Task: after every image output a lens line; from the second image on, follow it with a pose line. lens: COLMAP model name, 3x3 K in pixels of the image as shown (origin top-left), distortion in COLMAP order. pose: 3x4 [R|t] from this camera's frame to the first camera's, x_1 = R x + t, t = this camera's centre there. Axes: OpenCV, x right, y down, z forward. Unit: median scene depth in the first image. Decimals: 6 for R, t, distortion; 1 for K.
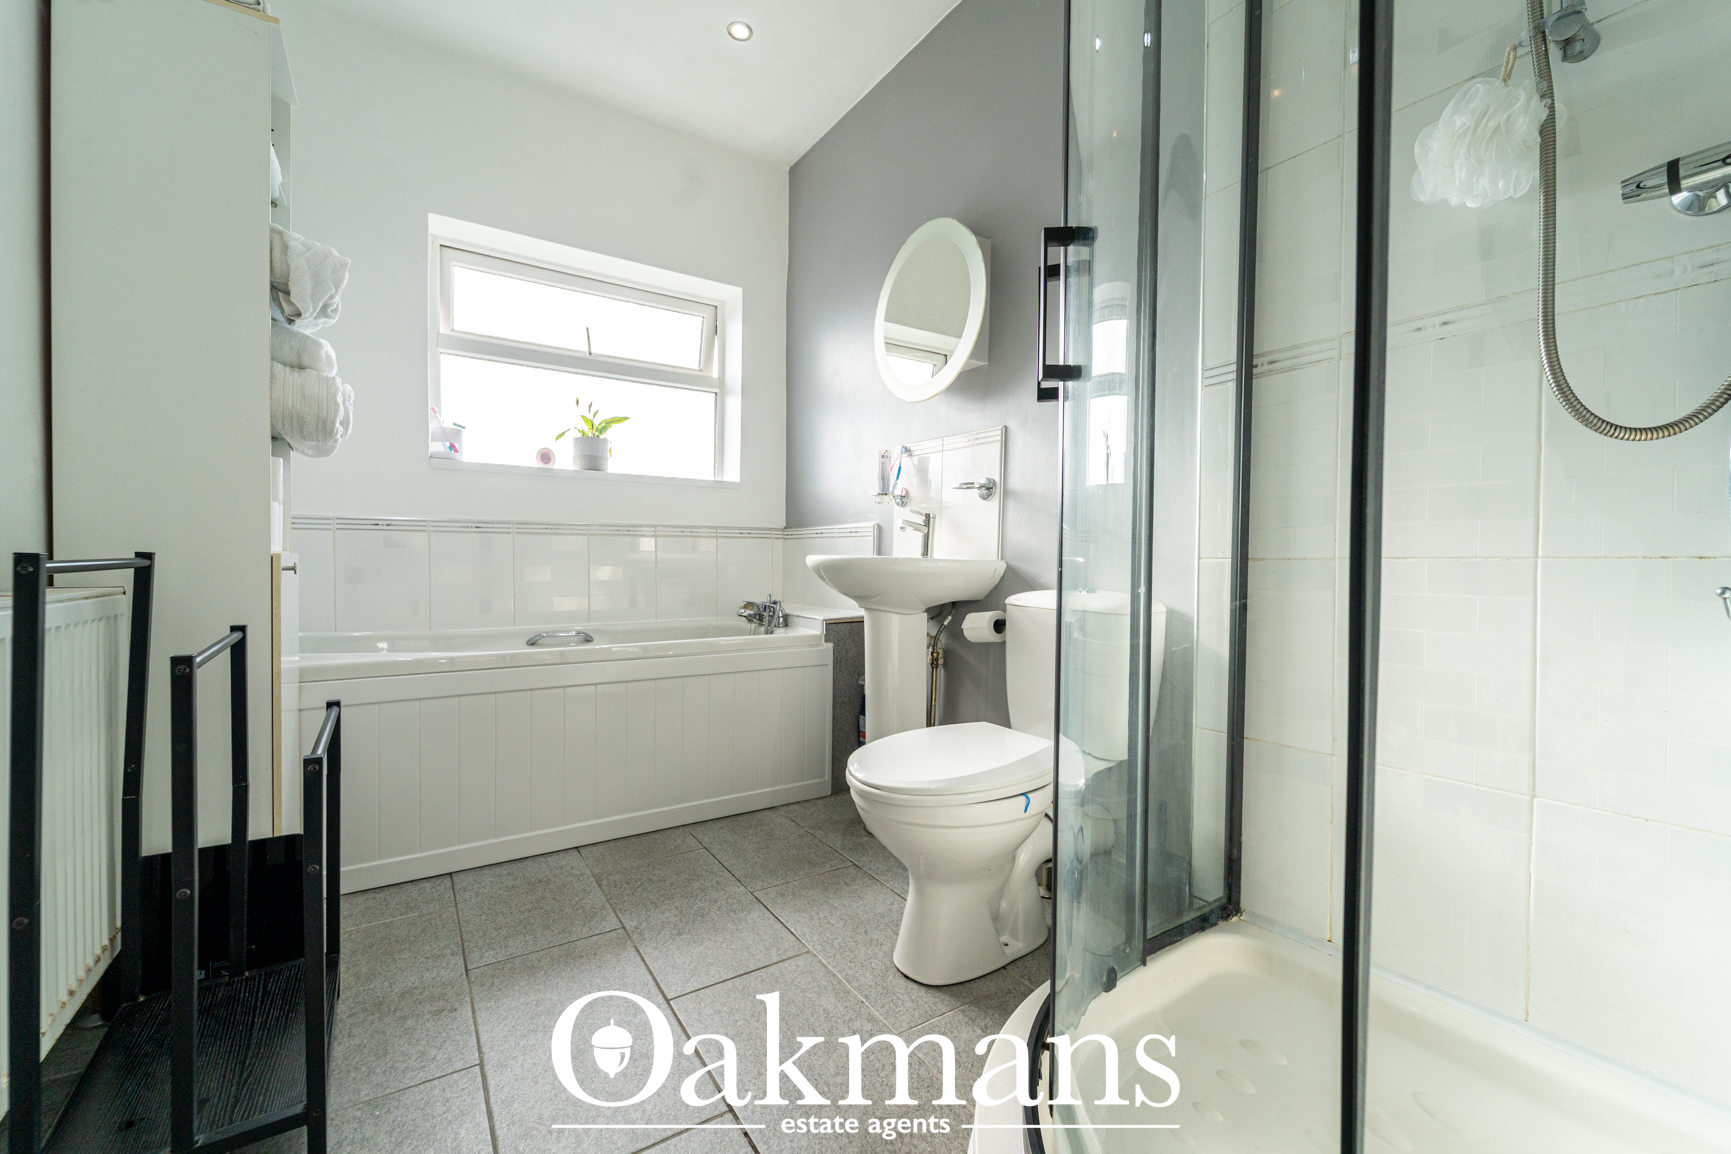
lens RADIAL K [[698.3, 0, 869.7], [0, 698.3, 574.8], [0, 0, 1]] dist [0.000537, -0.000150]
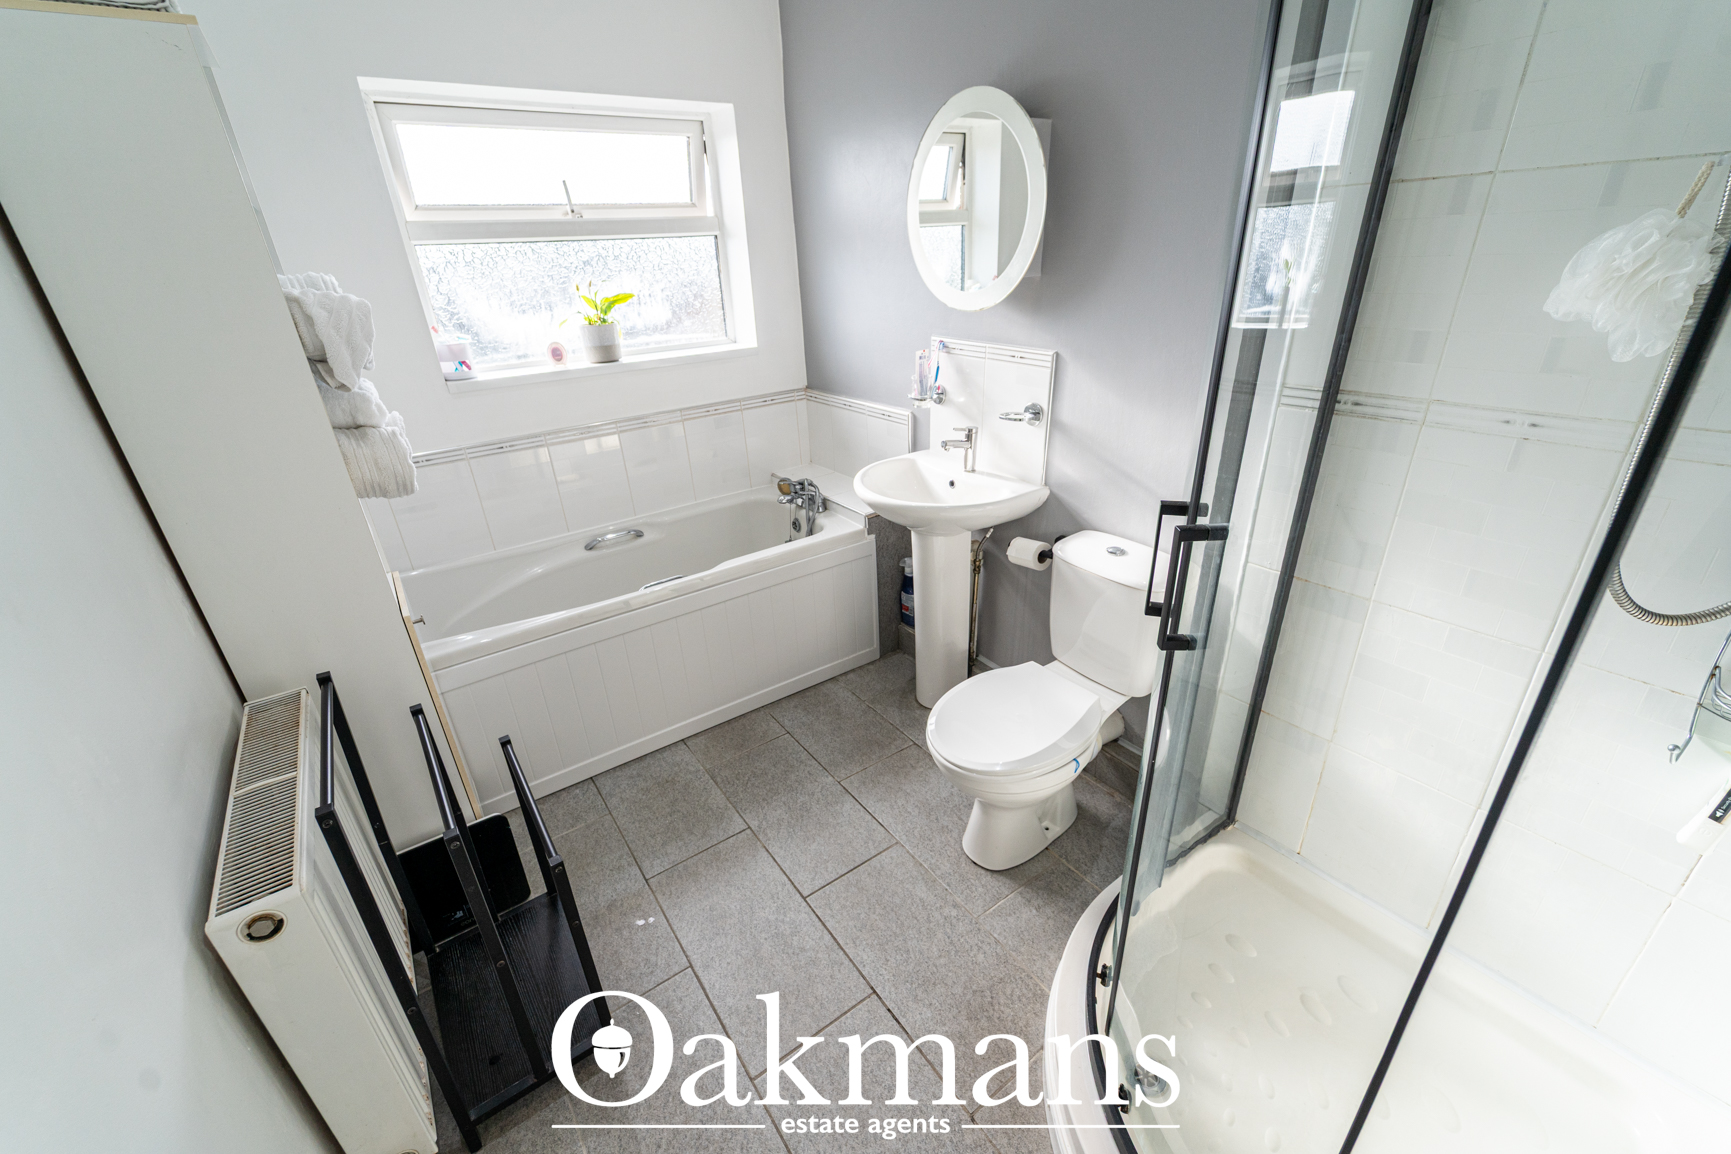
lens RADIAL K [[696.1, 0, 865.5], [0, 696.1, 577.0], [0, 0, 1]] dist [0.012794, -0.009321]
pose [[0.998238, -0.059251, 0.003034, -0.090630], [0.052892, 0.911939, 0.406902, -0.337506], [-0.026876, -0.406024, 0.913467, 0.005242]]
